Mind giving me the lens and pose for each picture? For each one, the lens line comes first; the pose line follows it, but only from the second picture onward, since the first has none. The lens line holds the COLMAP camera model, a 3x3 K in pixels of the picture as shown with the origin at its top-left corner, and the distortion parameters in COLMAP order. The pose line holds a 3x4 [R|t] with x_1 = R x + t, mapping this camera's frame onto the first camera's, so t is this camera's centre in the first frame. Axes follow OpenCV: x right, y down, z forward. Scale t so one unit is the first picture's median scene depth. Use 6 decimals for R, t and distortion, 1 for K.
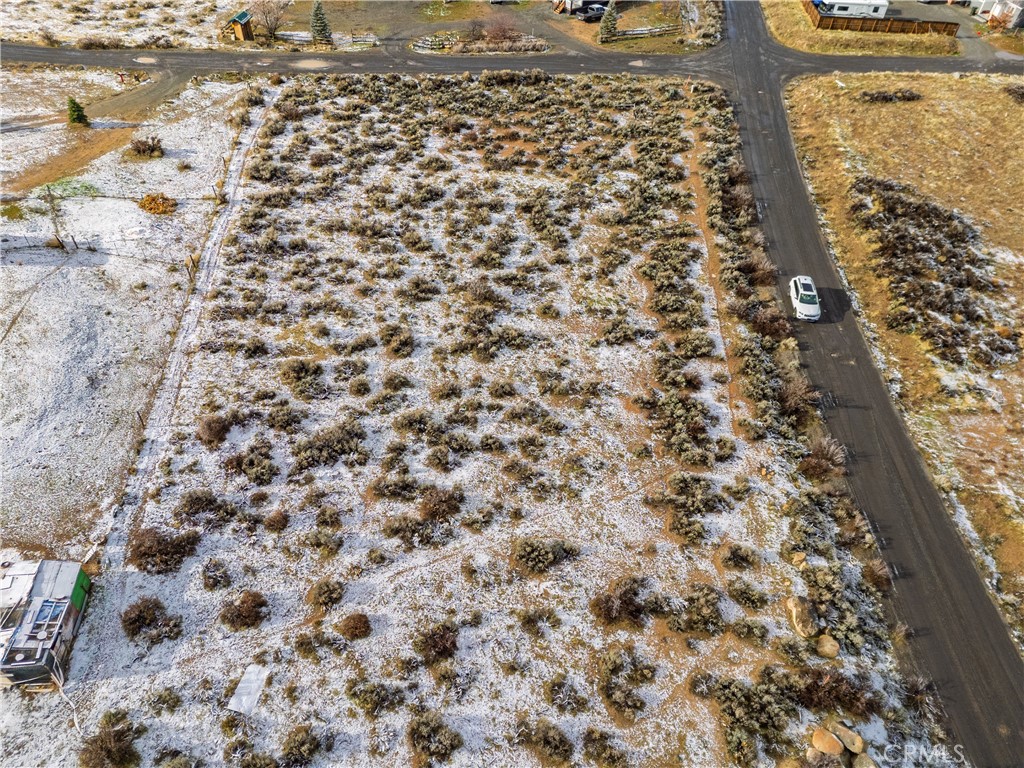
lens RADIAL K [[746.1, 0, 512.1], [0, 746.1, 379.7], [0, 0, 1]] dist [0.076664, -0.072524]
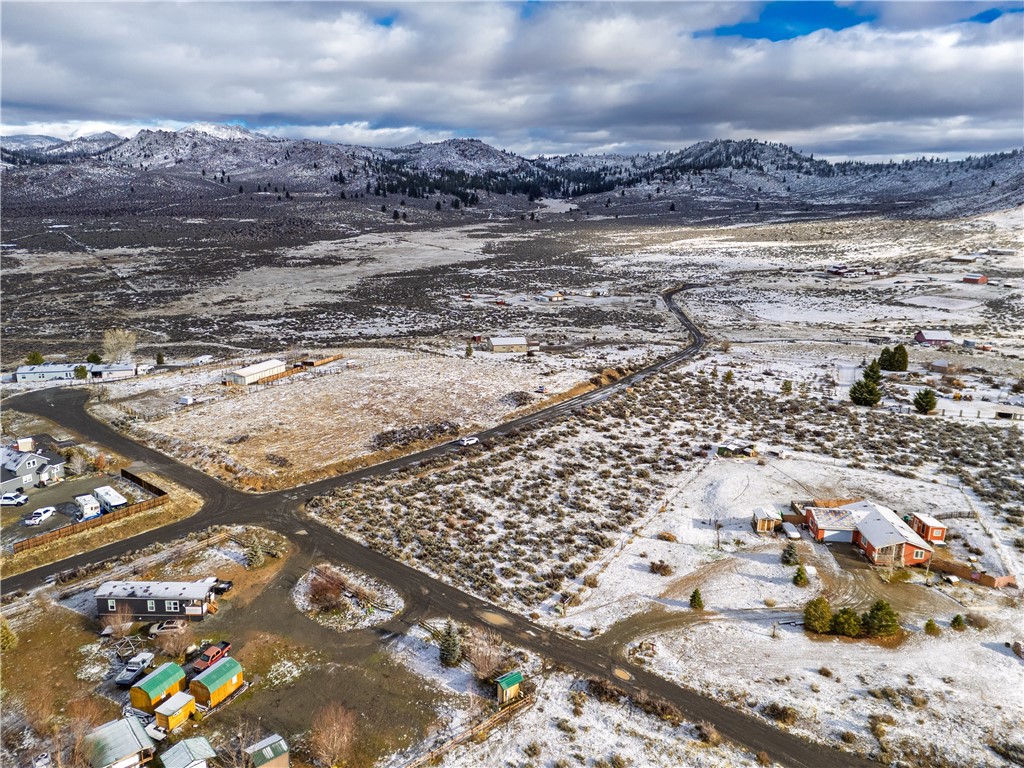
lens RADIAL K [[746.1, 0, 513.9], [0, 746.1, 381.1], [0, 0, 1]] dist [0.076664, -0.072524]
pose [[-0.763300, -0.210126, 0.610917, -1.247974], [0.430090, 0.540346, 0.723221, -1.957517], [-0.482075, 0.814784, -0.322073, 1.497448]]
